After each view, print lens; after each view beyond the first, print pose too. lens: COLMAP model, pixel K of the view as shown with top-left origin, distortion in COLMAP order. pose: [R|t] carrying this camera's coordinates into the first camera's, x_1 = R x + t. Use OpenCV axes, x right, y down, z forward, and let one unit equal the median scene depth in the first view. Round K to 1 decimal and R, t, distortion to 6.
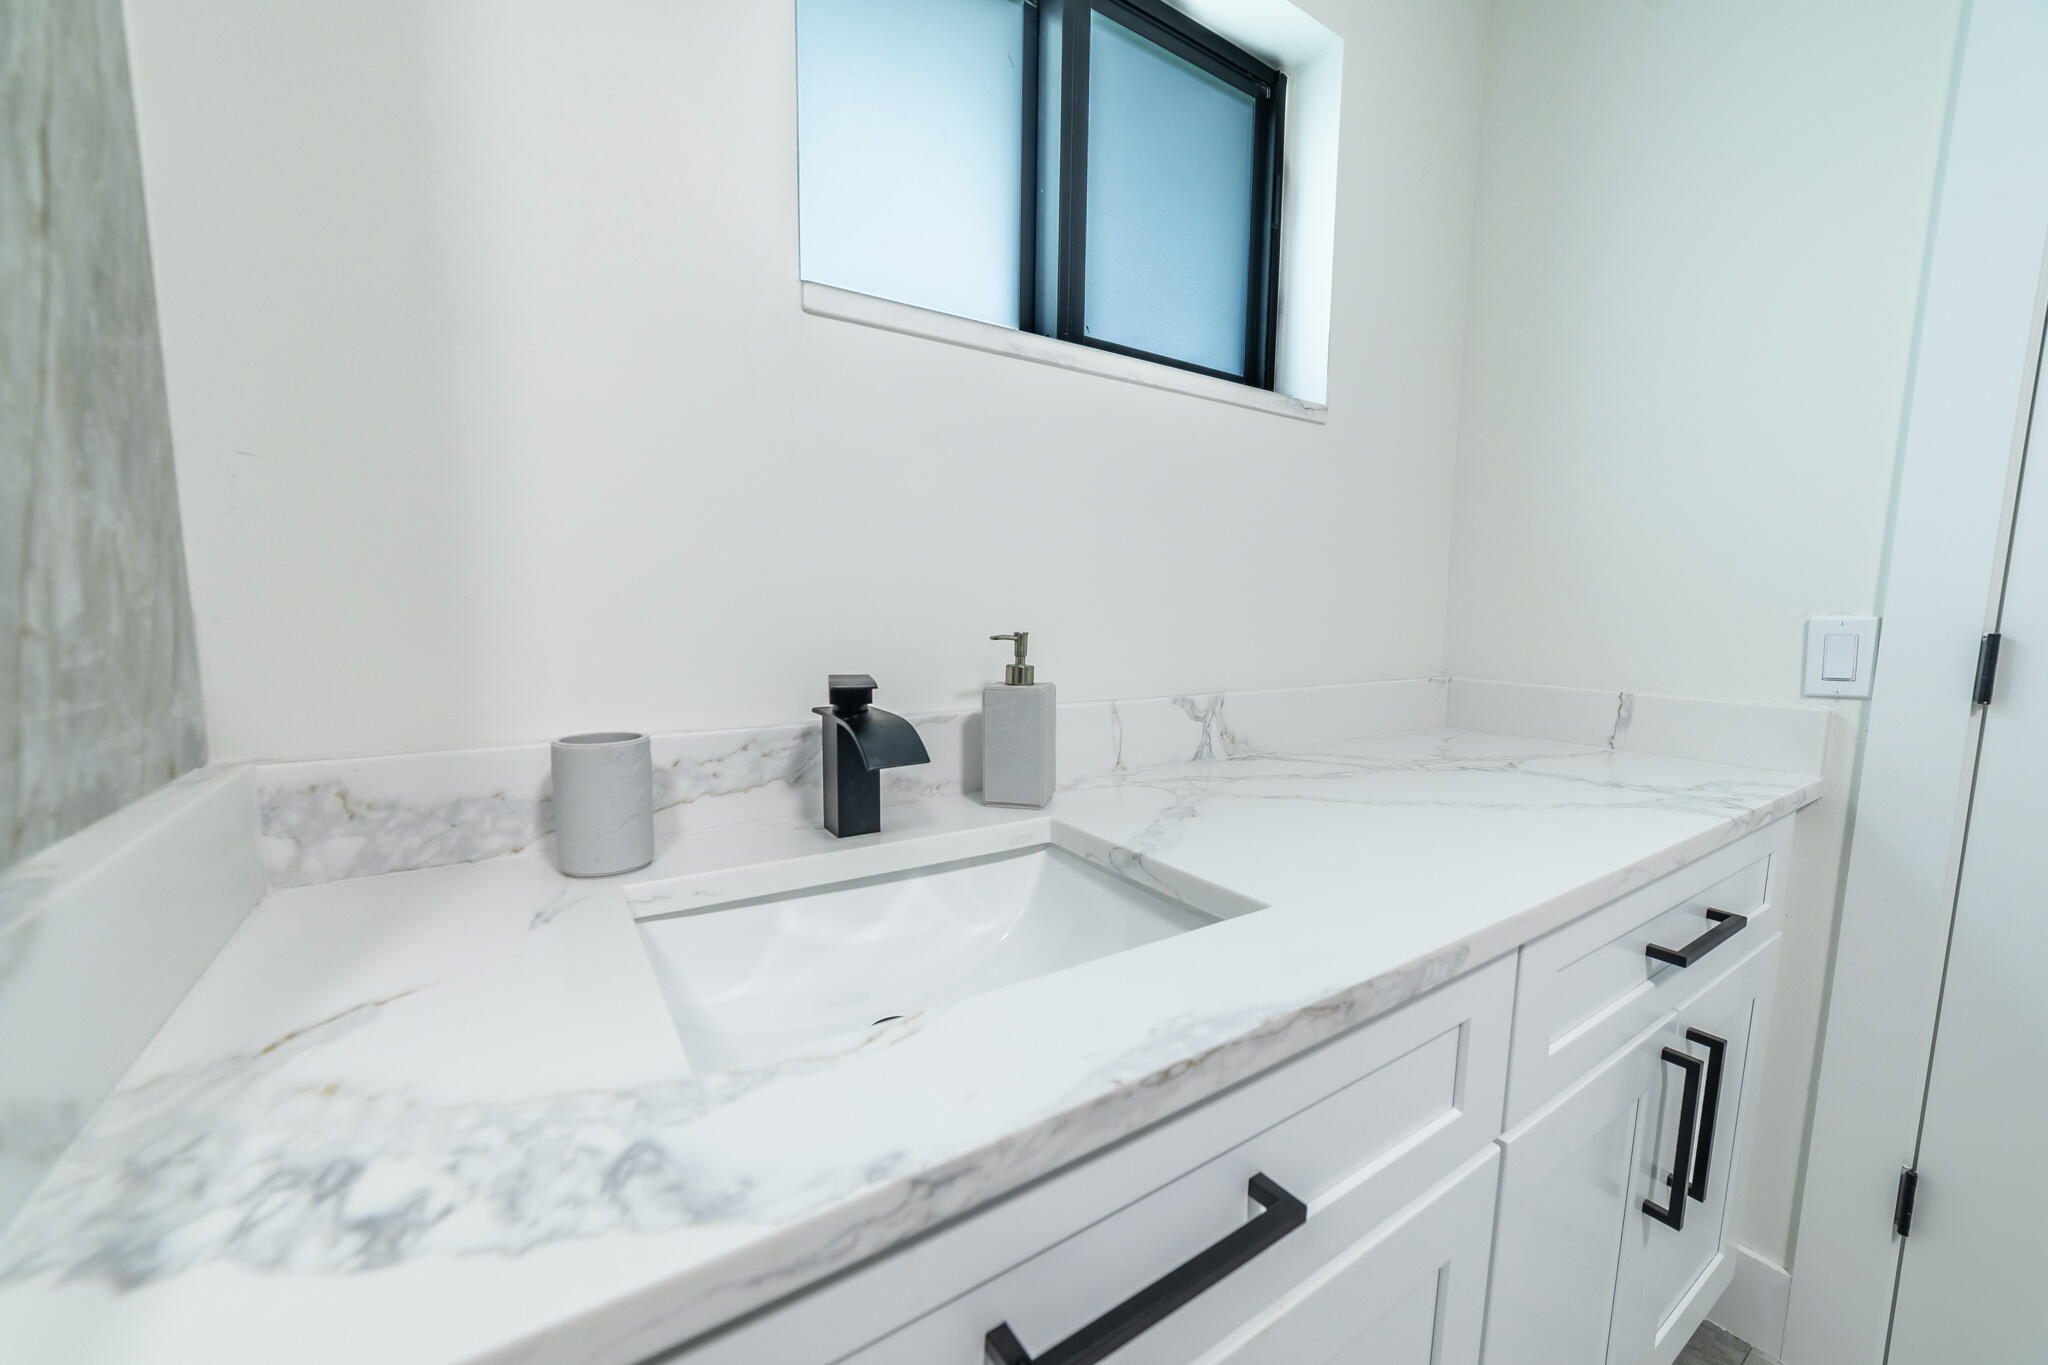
lens RADIAL K [[763.1, 0, 1022.8], [0, 763.1, 694.9], [0, 0, 1]] dist [-0.010907, 0.000547]
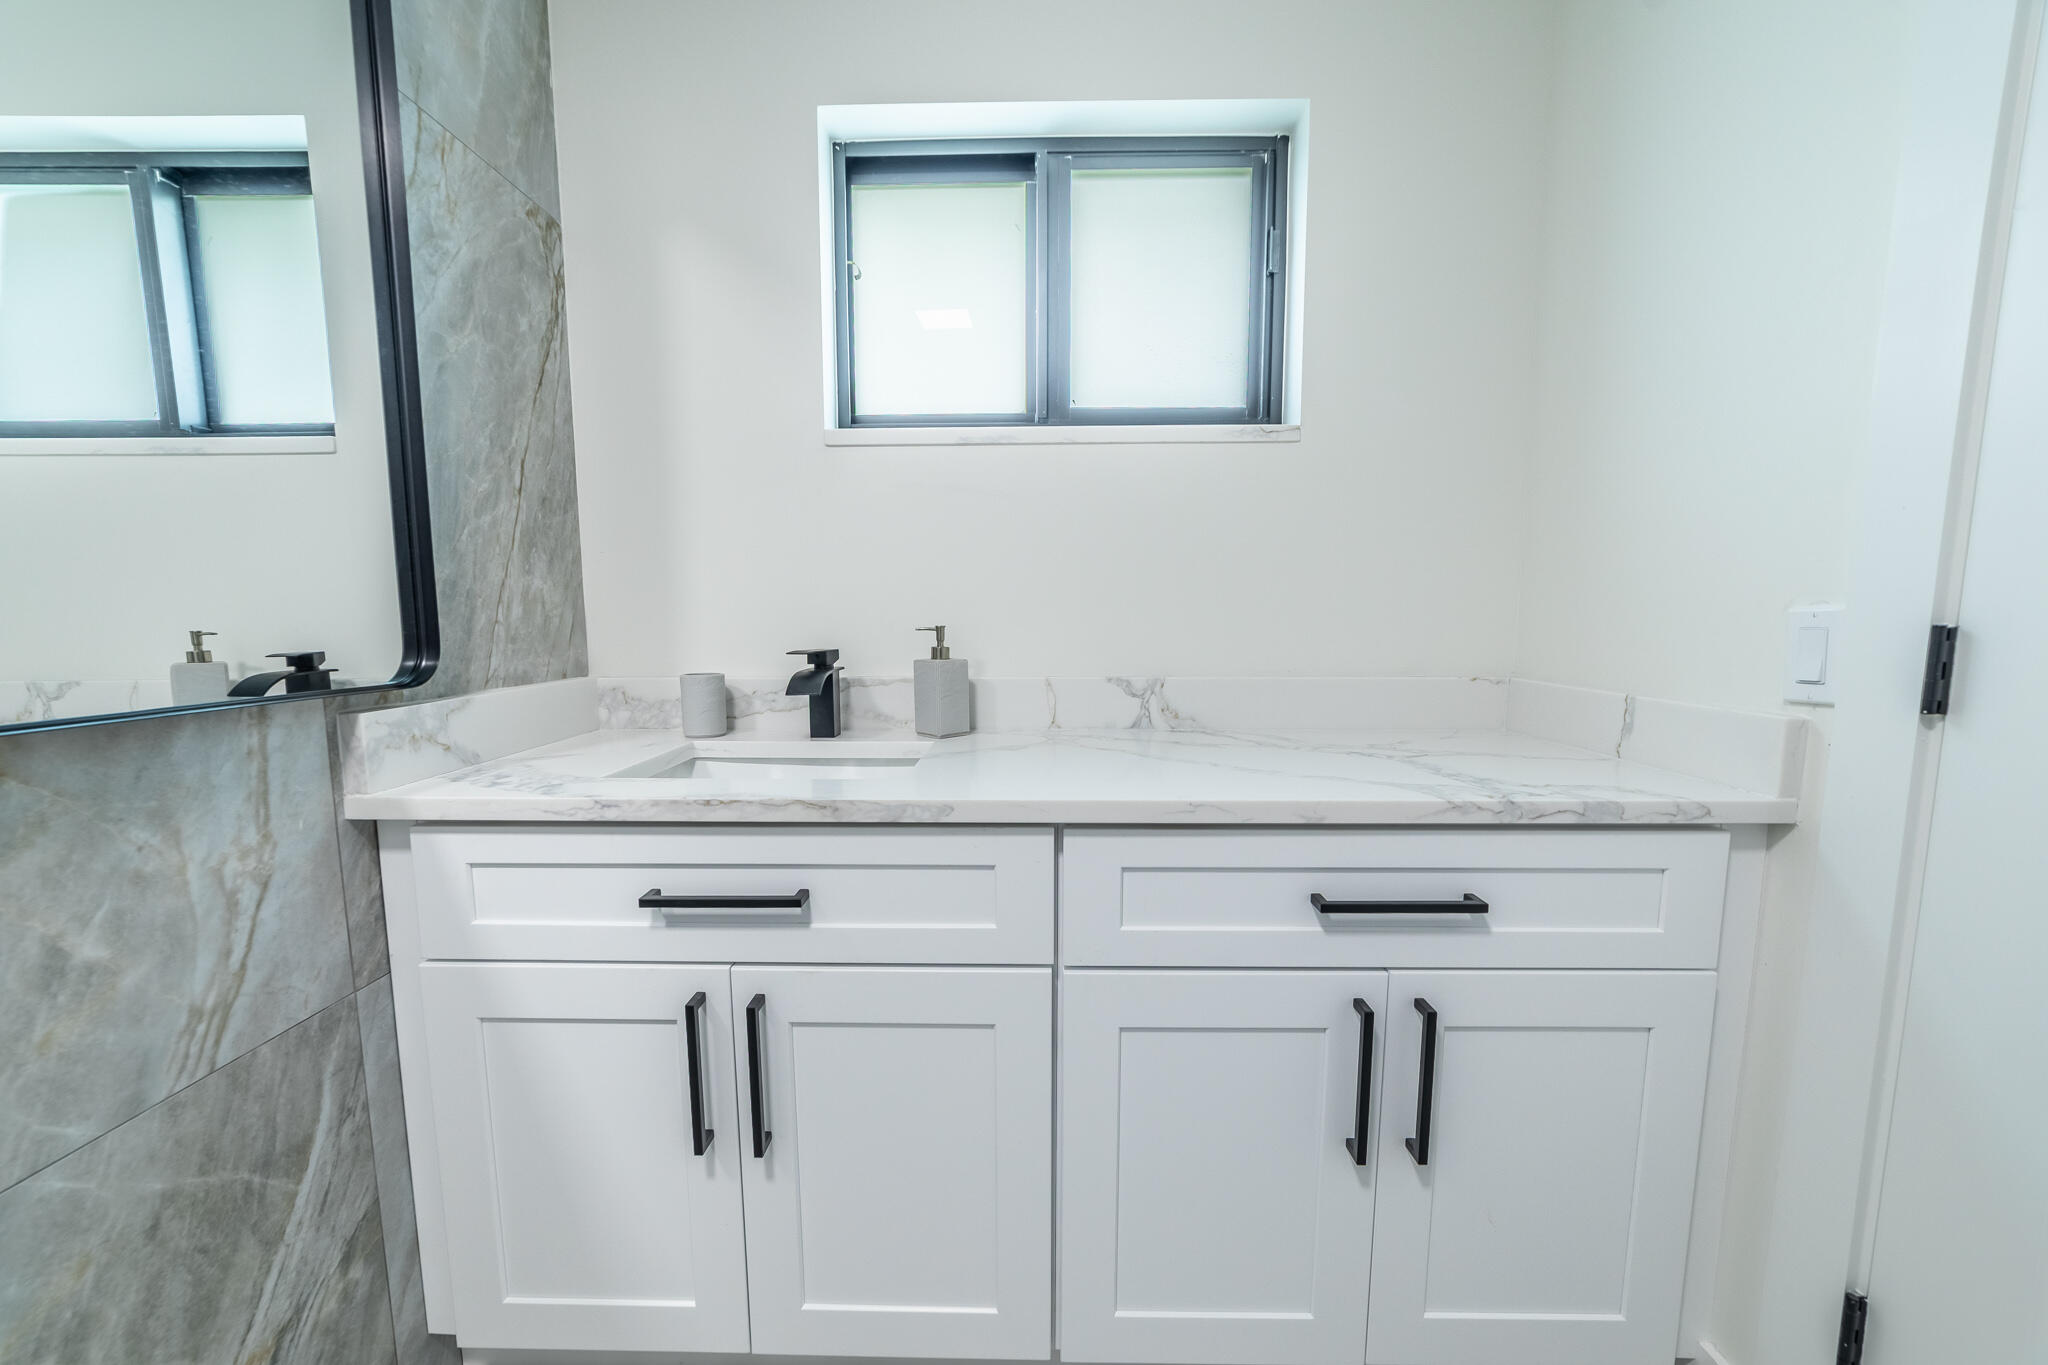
lens RADIAL K [[763.1, 0, 1019.5], [0, 763.1, 685.8], [0, 0, 1]] dist [-0.010907, 0.000547]
pose [[0.830855, 0.041896, -0.554909, 1.006748], [-0.050691, 0.998714, -0.000495, 0.033601], [0.554175, 0.028540, 0.831911, -0.205619]]
